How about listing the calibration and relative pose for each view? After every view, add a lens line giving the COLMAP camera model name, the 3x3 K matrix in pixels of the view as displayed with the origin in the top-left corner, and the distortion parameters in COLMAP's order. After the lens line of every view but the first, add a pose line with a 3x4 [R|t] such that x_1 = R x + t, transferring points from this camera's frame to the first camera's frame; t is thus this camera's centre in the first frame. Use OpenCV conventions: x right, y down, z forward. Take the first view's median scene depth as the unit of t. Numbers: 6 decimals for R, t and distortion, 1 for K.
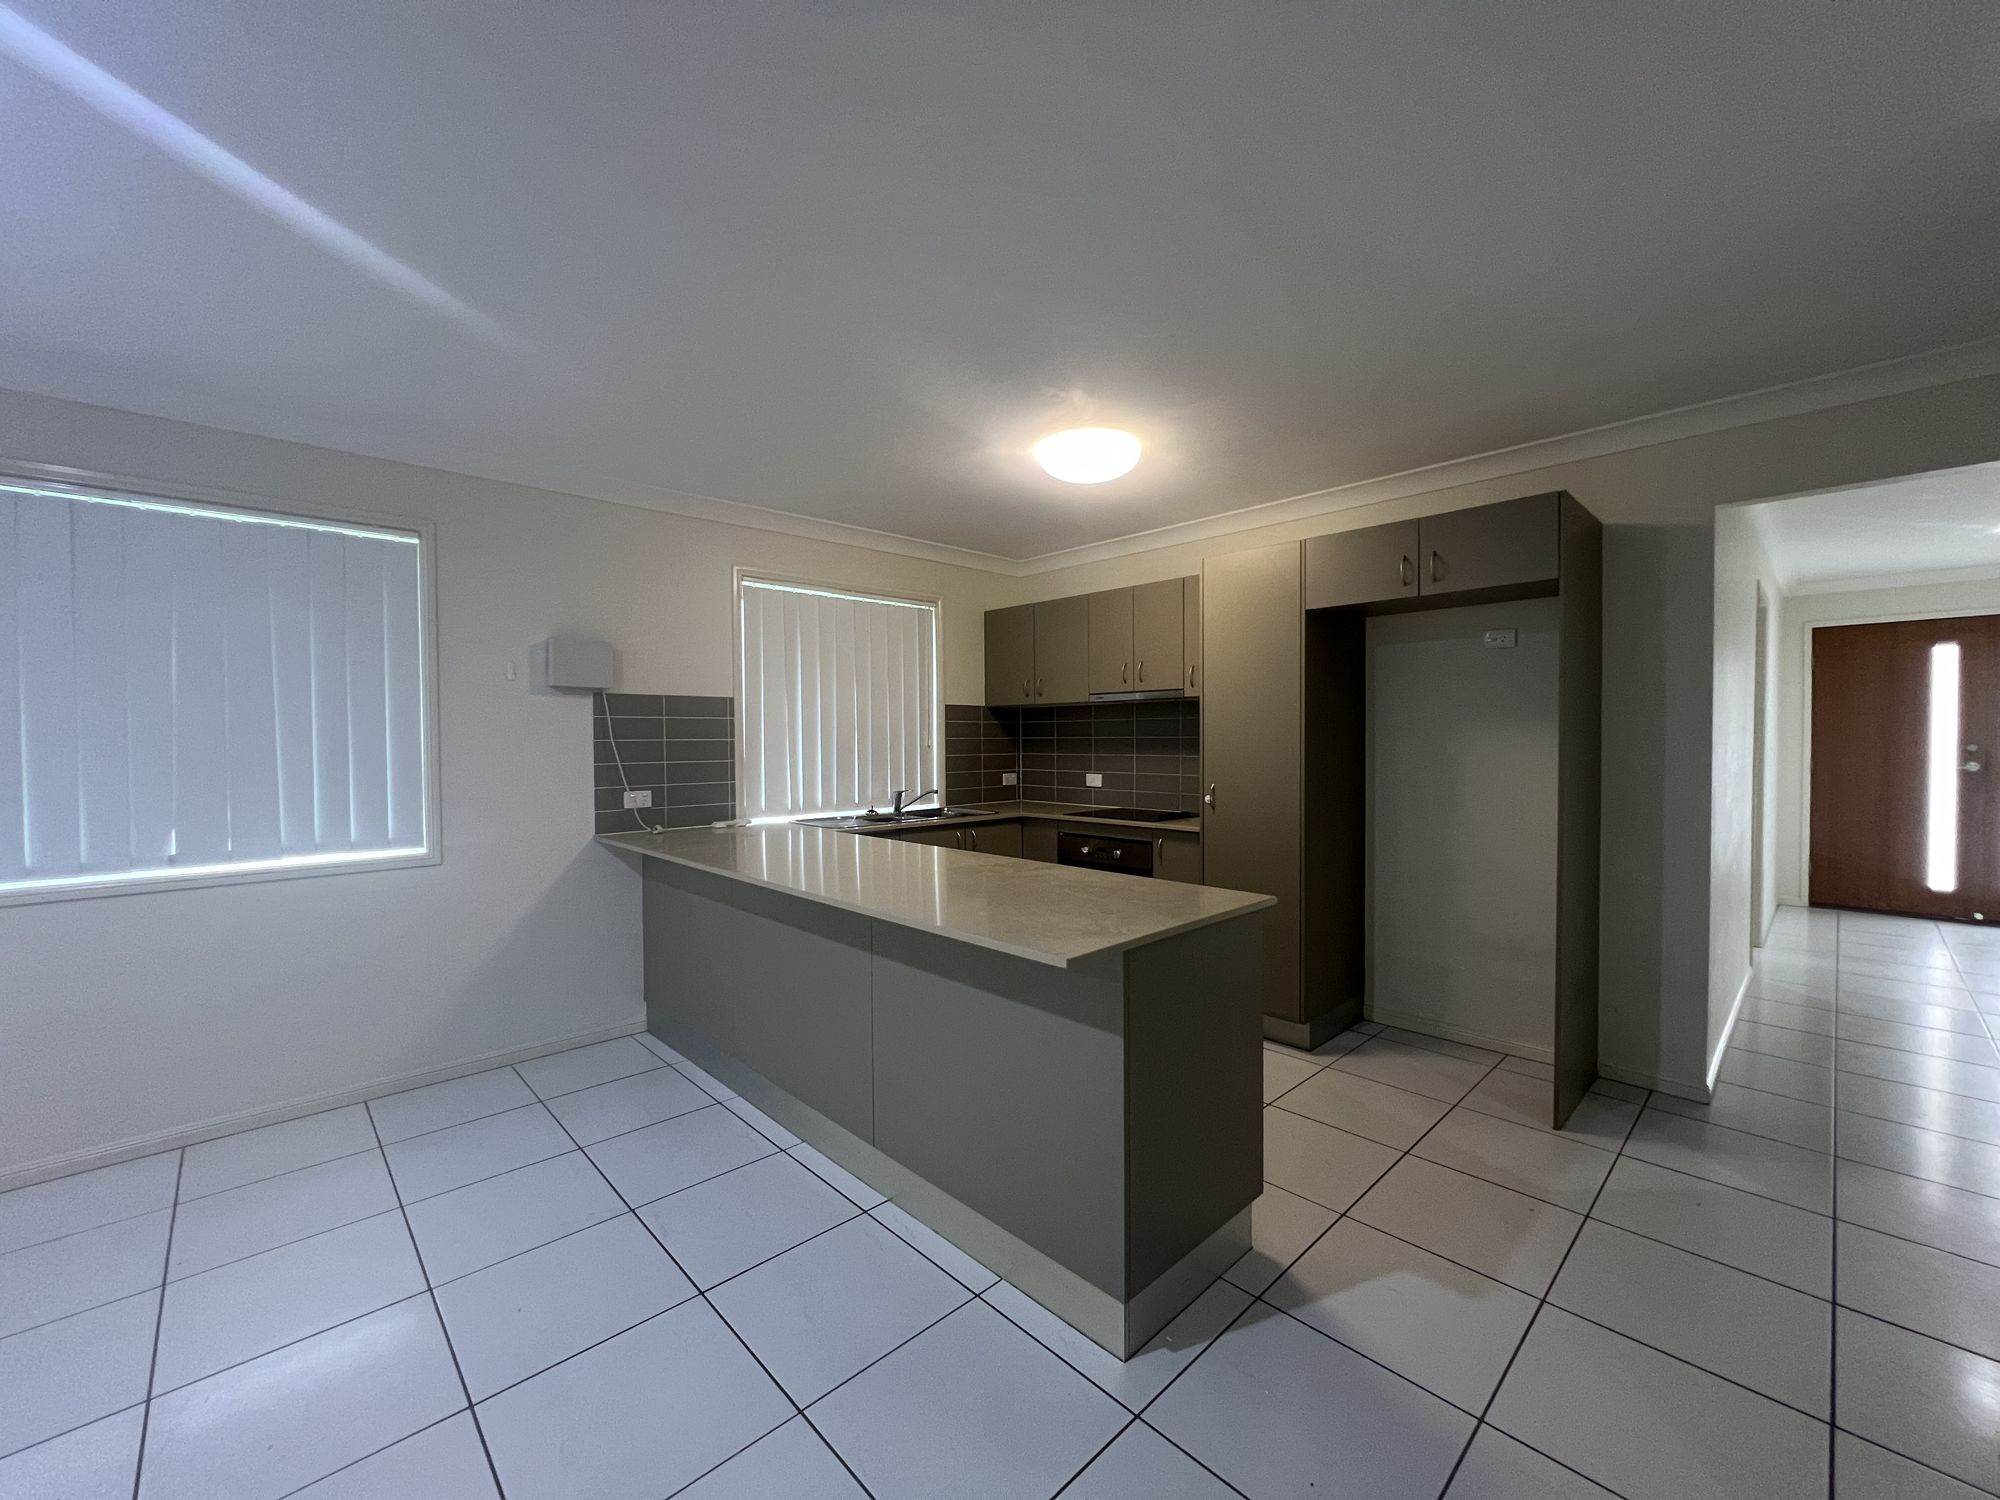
lens RADIAL K [[806.1, 0, 1000.0], [0, 806.1, 750.0], [0, 0, 1]] dist [0.001441, 0.000329]
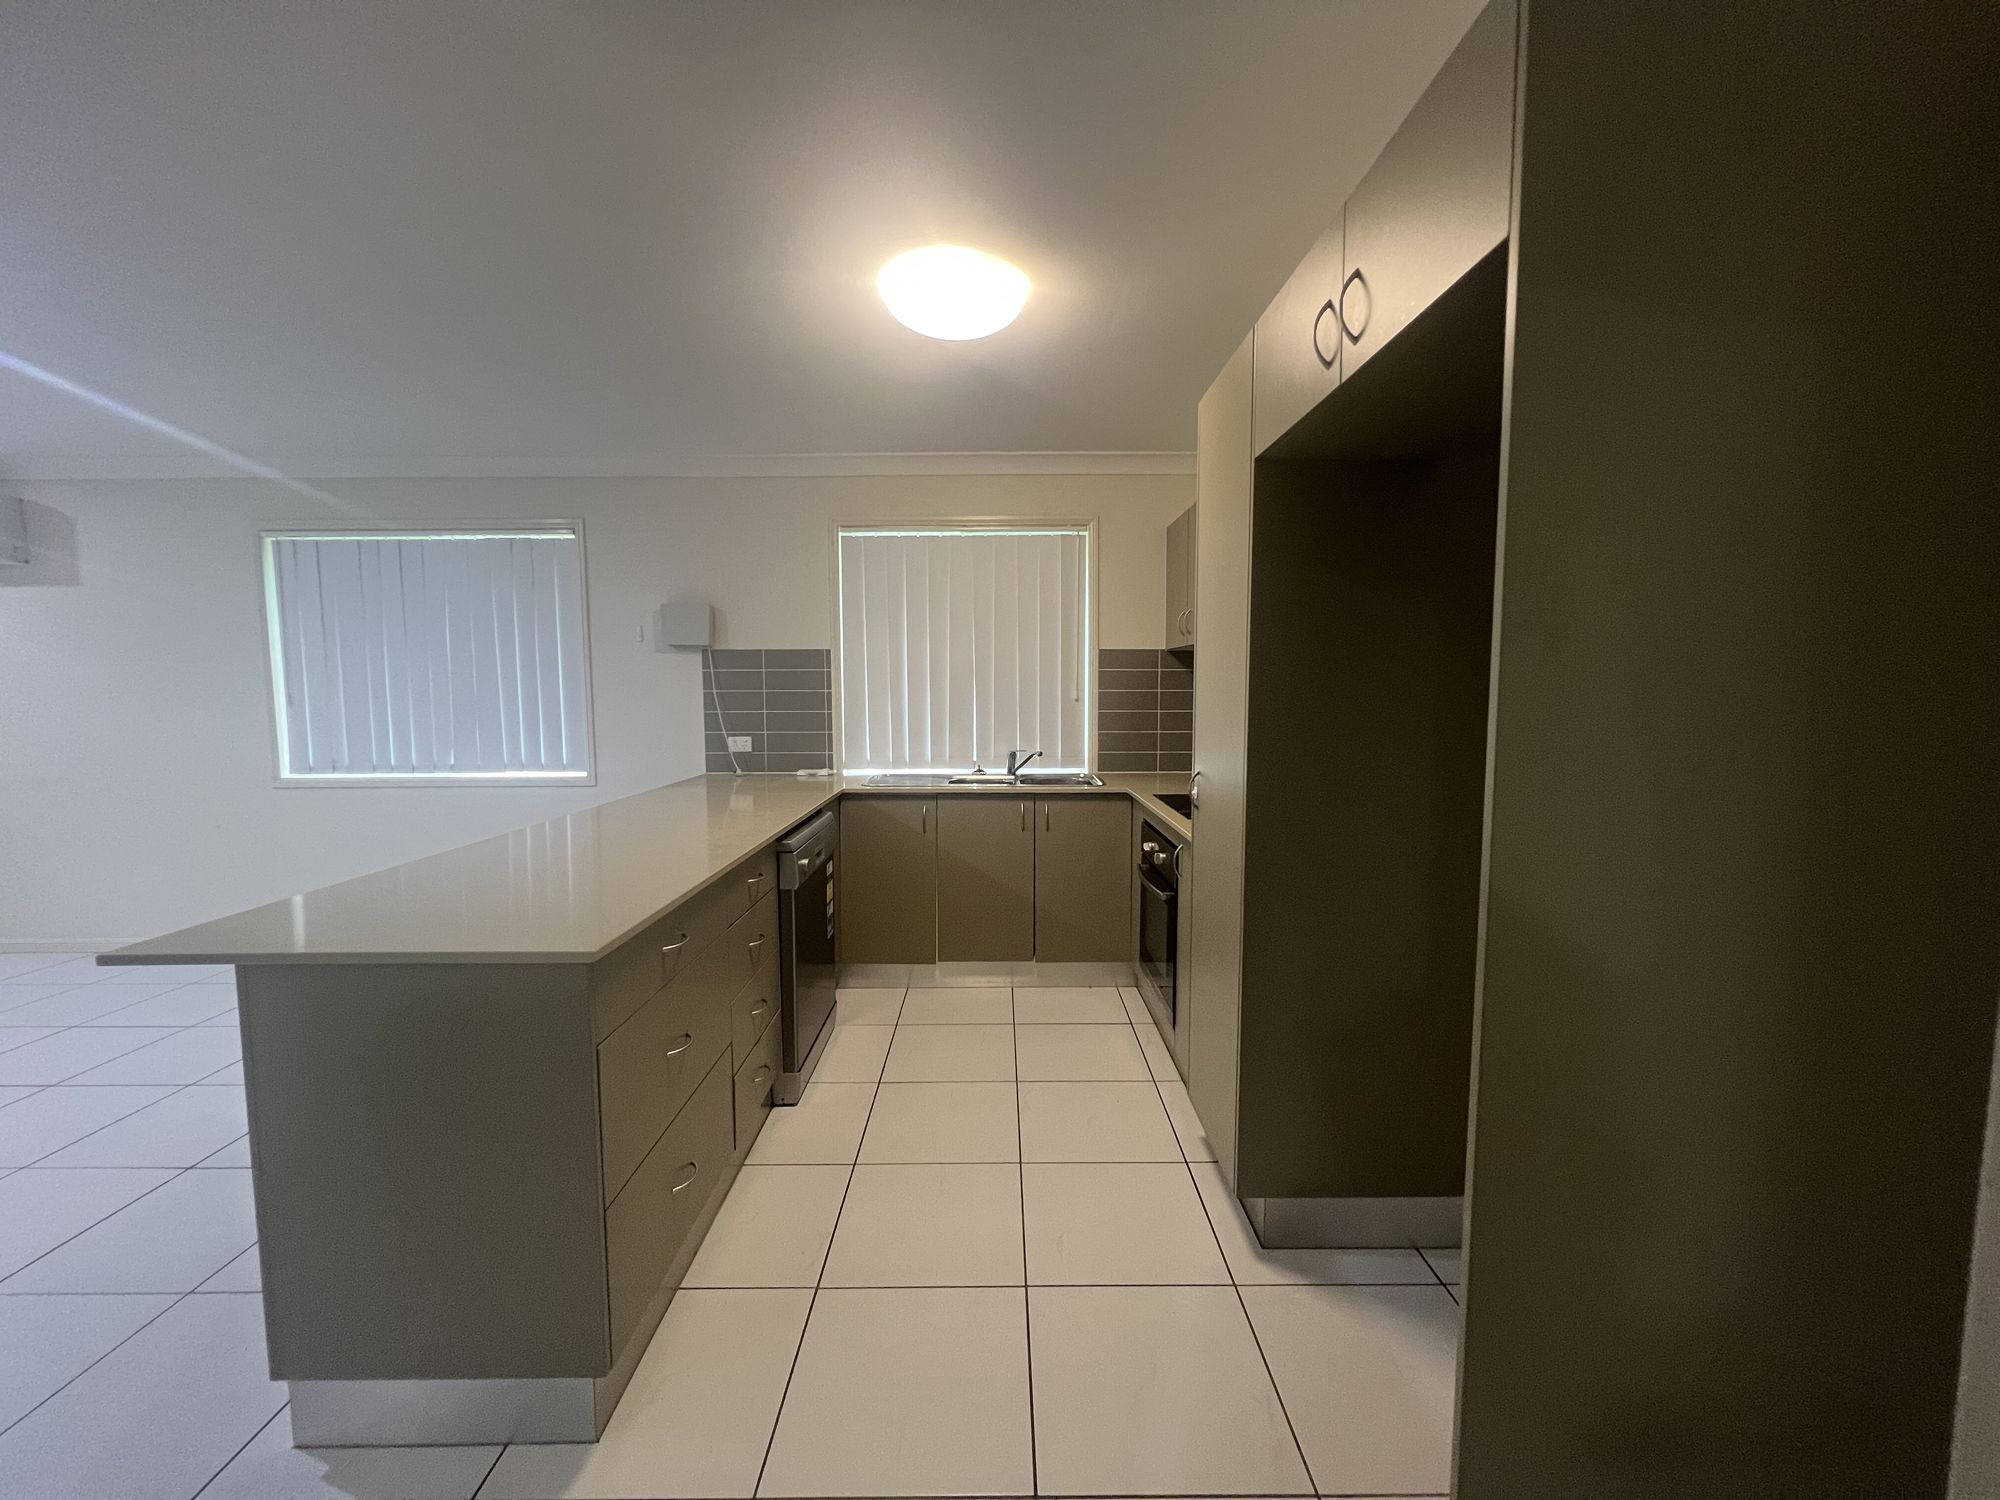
lens RADIAL K [[806.1, 0, 1000.0], [0, 806.1, 750.0], [0, 0, 1]] dist [0.001441, 0.000329]
pose [[0.726625, 0.058139, -0.684570, 0.581185], [-0.012377, 0.997359, 0.071567, -0.015424], [0.686923, -0.043529, 0.725425, 0.443502]]
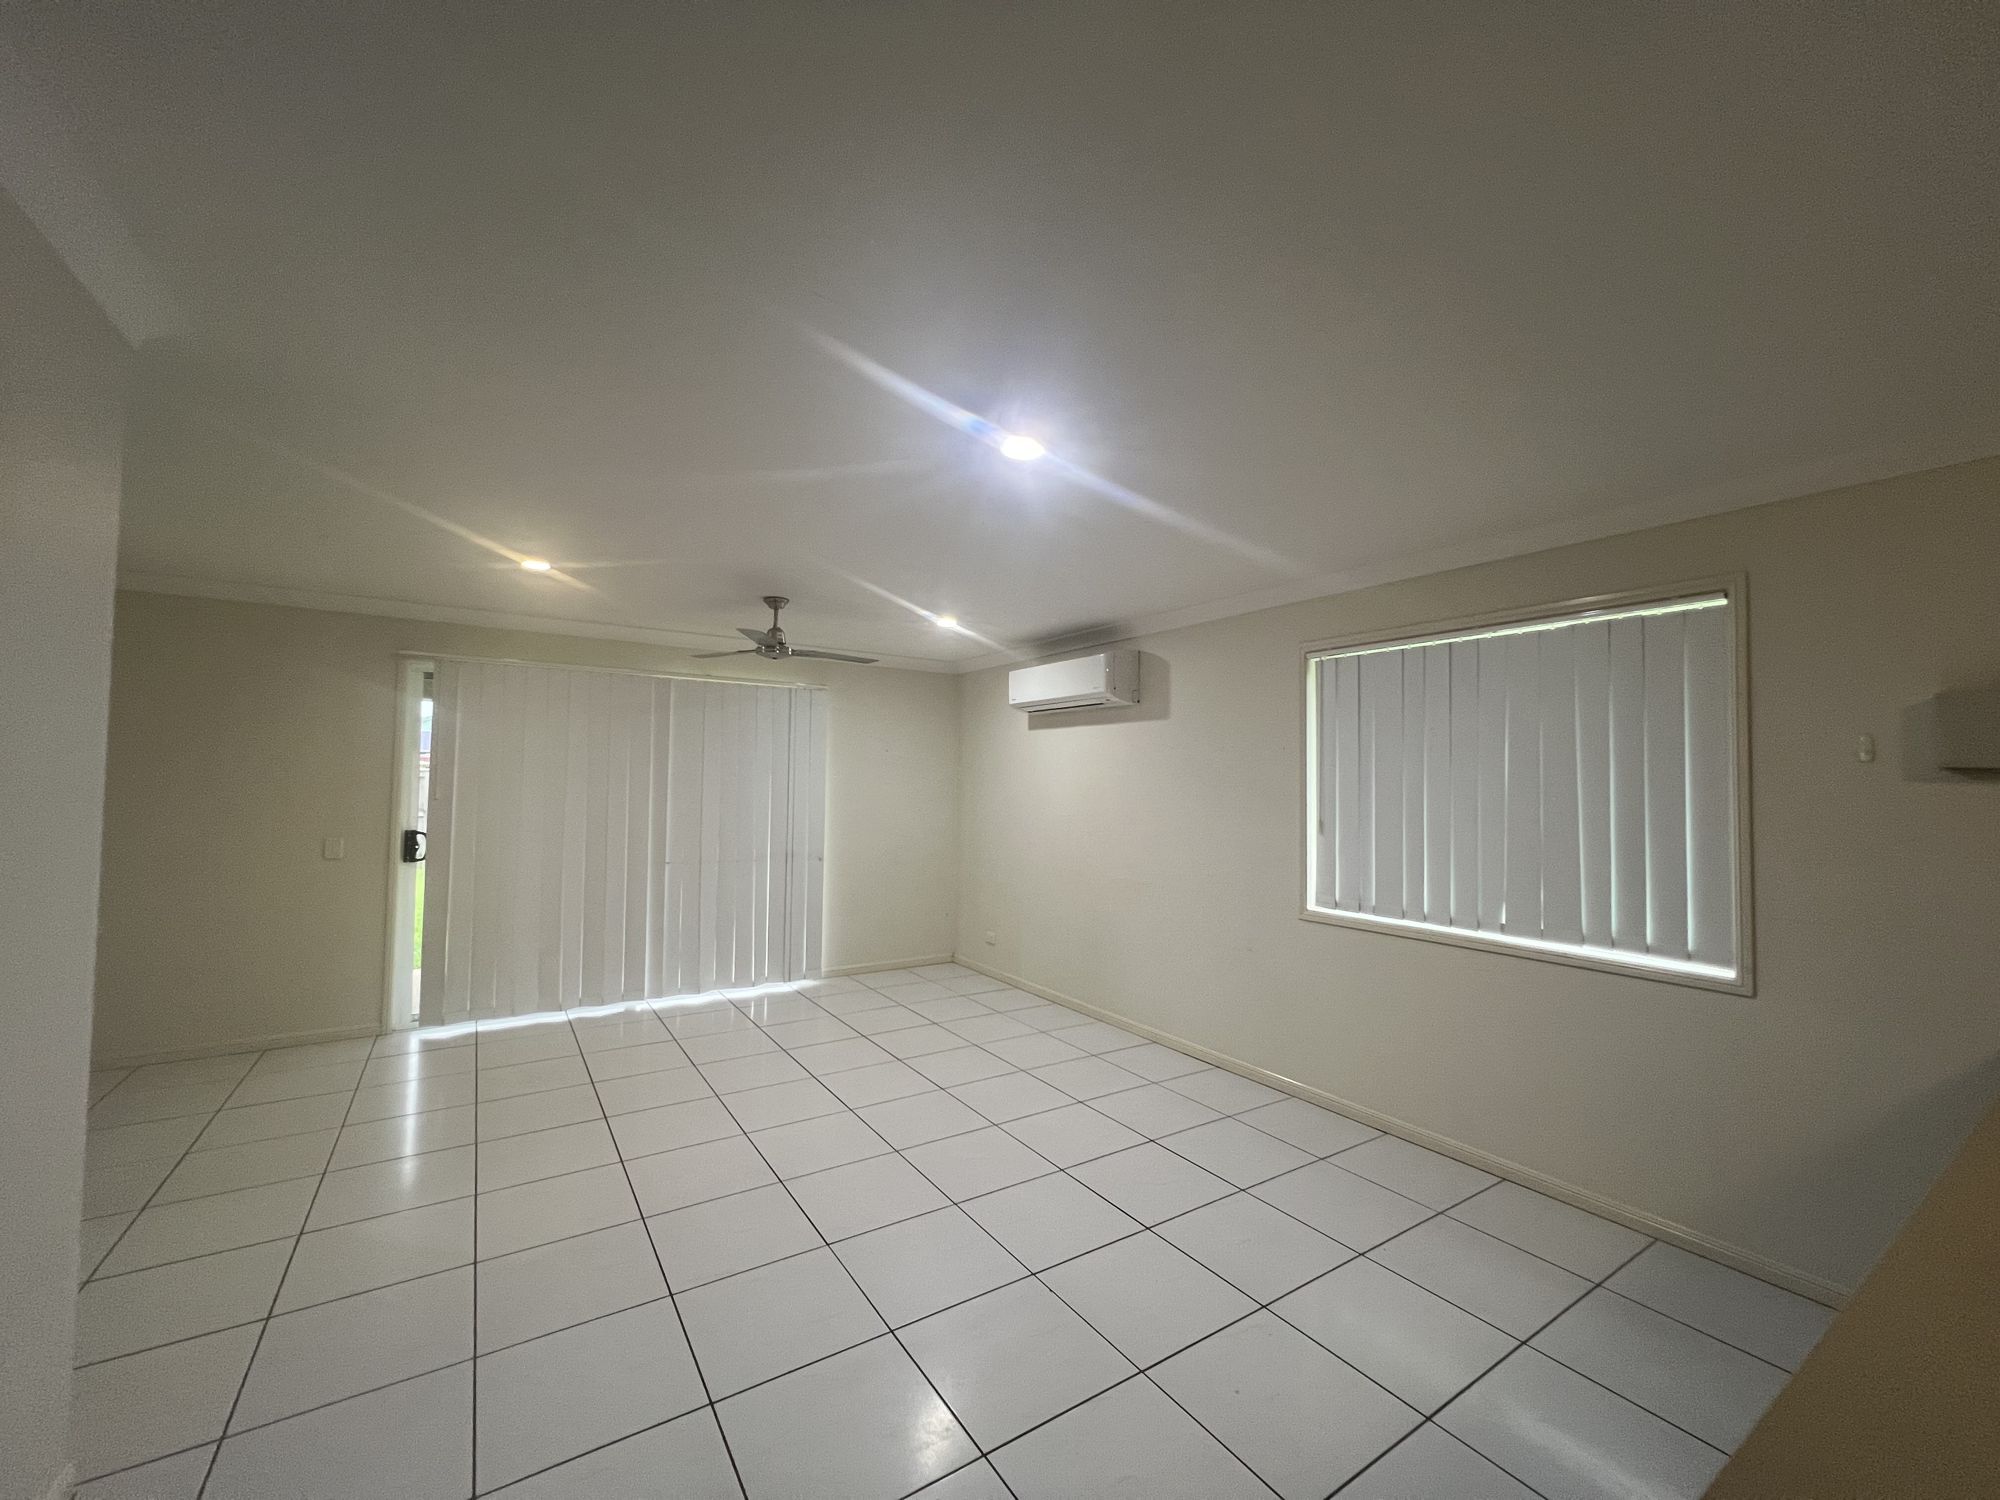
lens RADIAL K [[806.1, 0, 1000.0], [0, 806.1, 750.0], [0, 0, 1]] dist [0.001441, 0.000329]
pose [[-0.167286, -0.035422, -0.985272, 0.196739], [-0.030192, 0.999070, -0.030792, -0.047741], [0.985446, 0.024596, -0.168200, 0.344981]]
